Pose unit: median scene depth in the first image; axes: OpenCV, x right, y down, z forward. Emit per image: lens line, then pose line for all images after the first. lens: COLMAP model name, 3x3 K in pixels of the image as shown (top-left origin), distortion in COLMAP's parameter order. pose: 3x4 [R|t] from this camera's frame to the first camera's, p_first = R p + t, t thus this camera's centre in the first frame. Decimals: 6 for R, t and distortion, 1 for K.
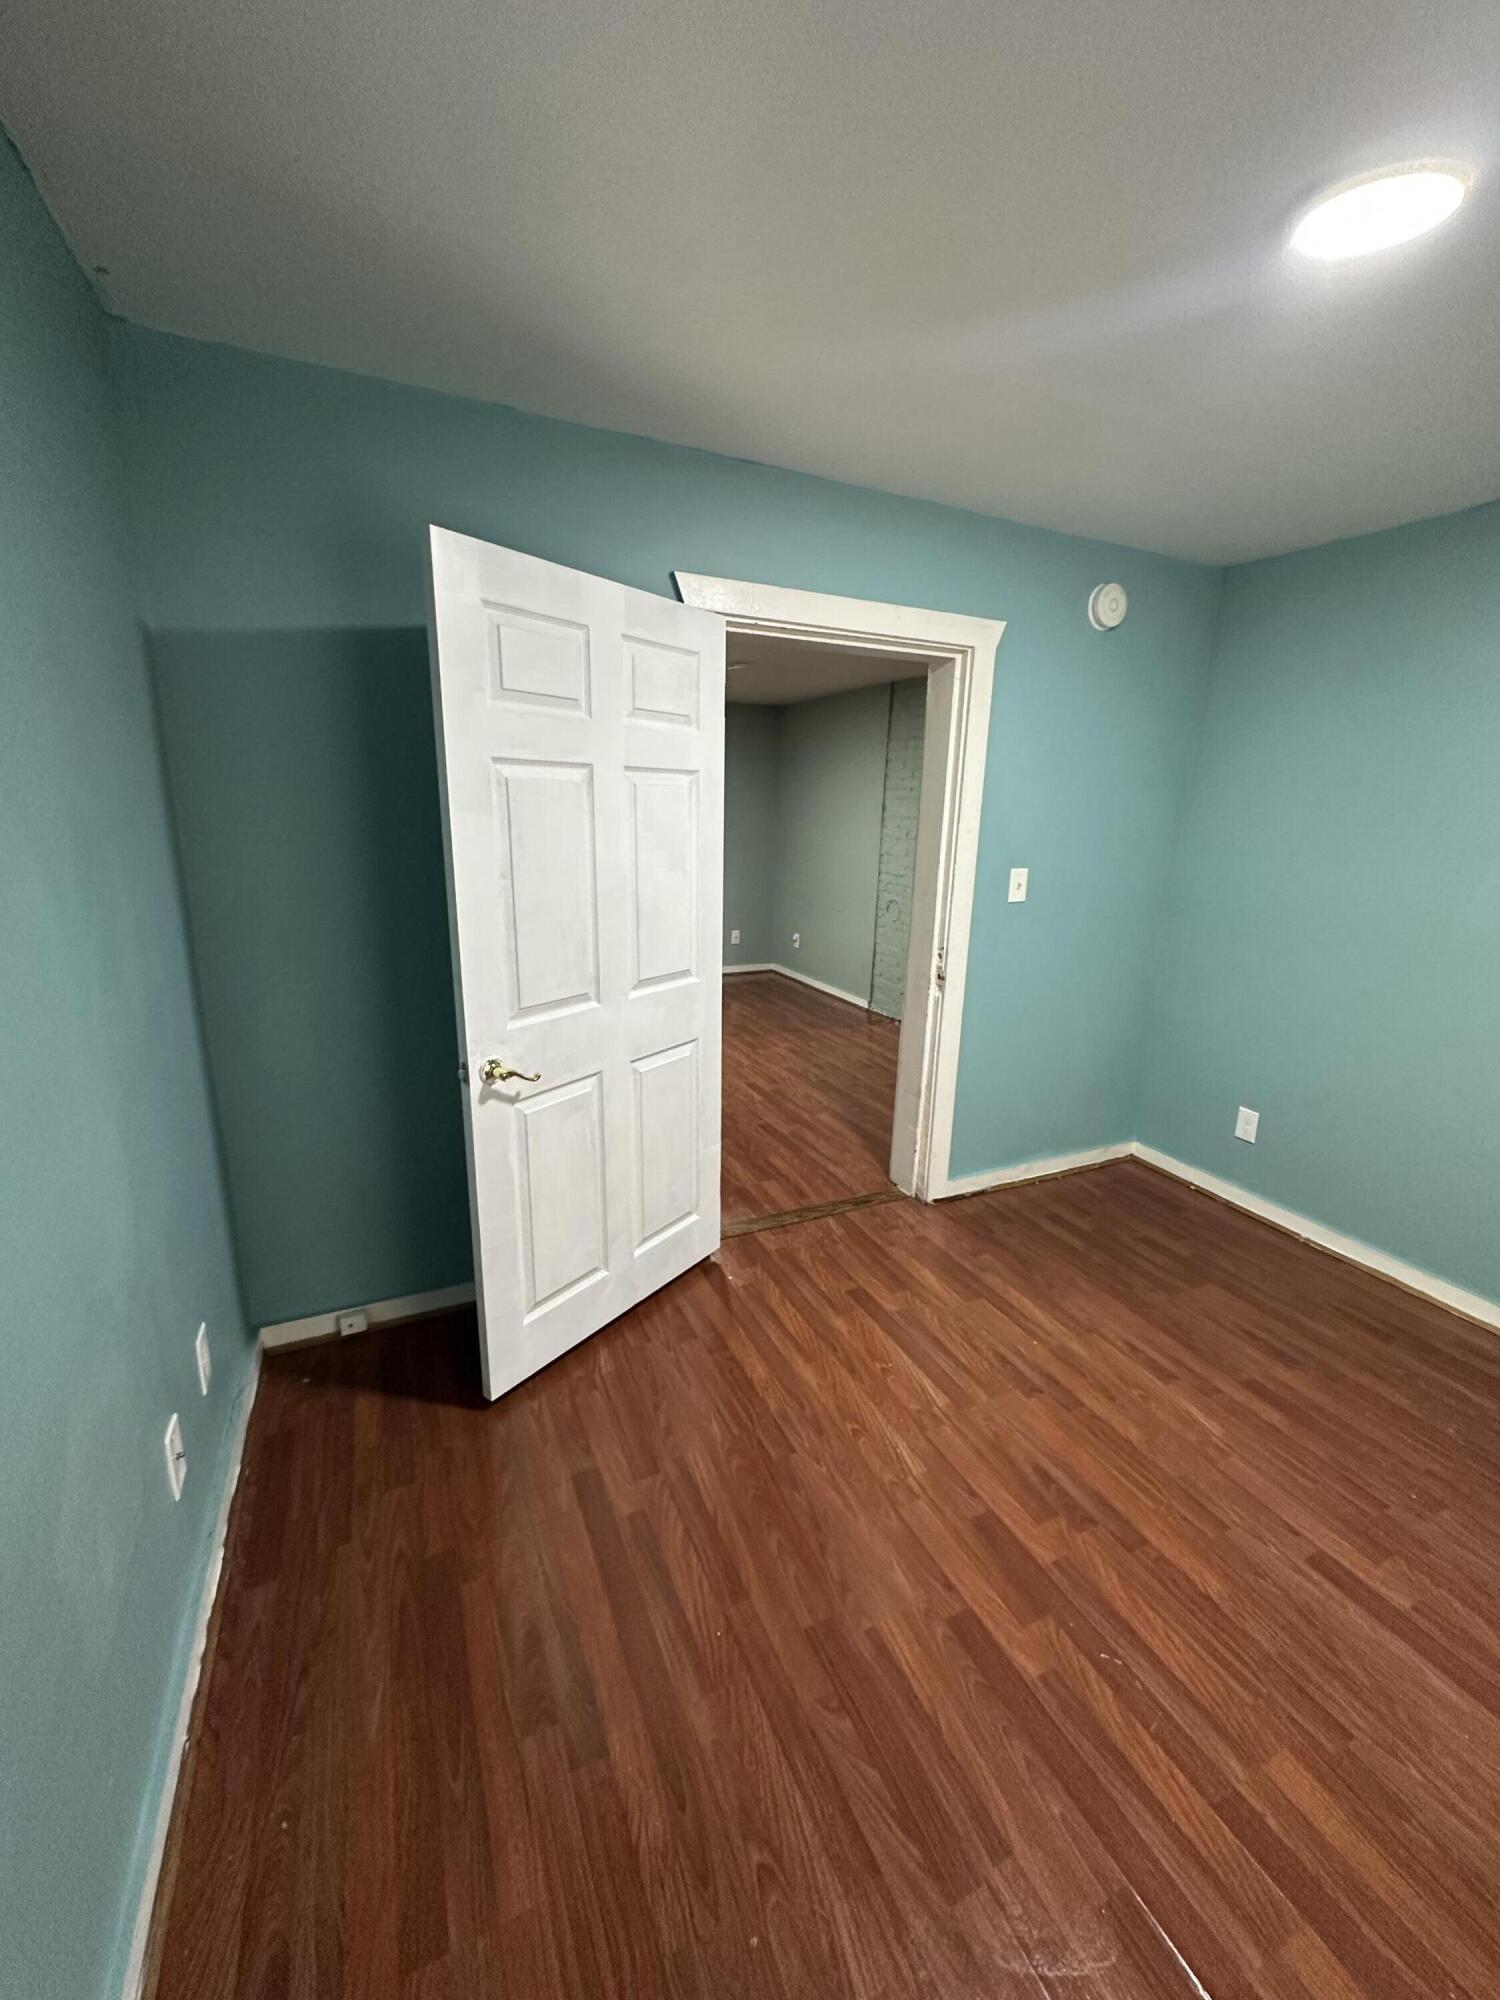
lens RADIAL K [[795.5, 0, 749.3], [0, 795.5, 998.2], [0, 0, 1]] dist [-0.003161, 0.001319]
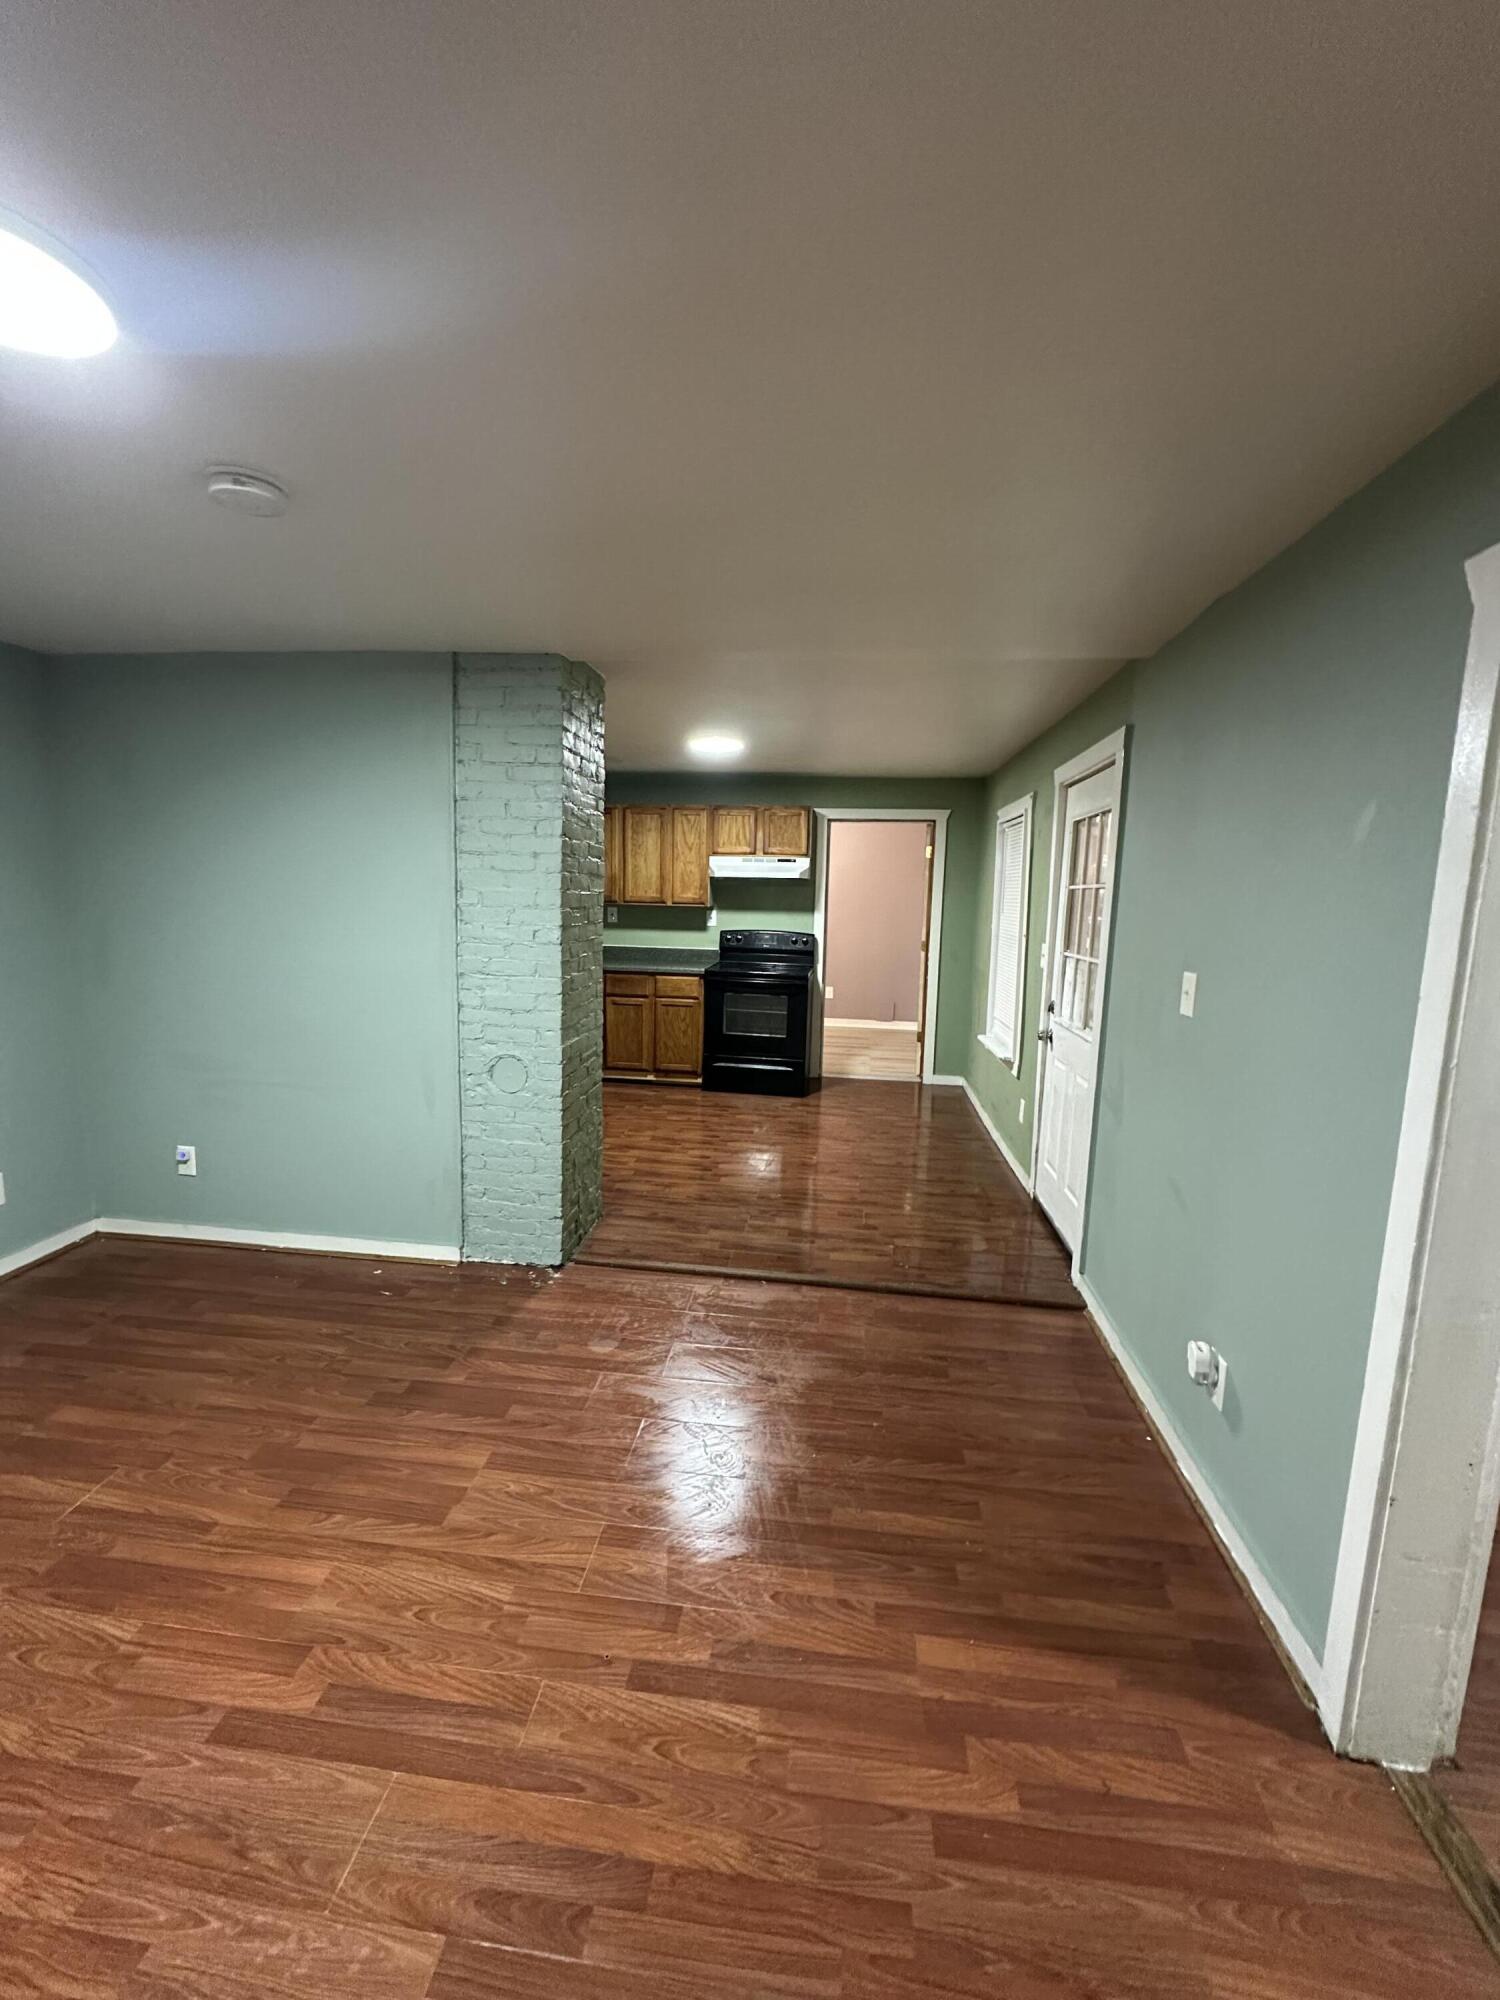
lens RADIAL K [[795.5, 0, 749.3], [0, 795.5, 998.2], [0, 0, 1]] dist [-0.003161, 0.001319]
pose [[0.531551, -0.128193, 0.837269, -0.491805], [0.185769, 0.982058, 0.032423, -0.408199], [-0.826404, 0.138304, 0.545829, 1.550775]]
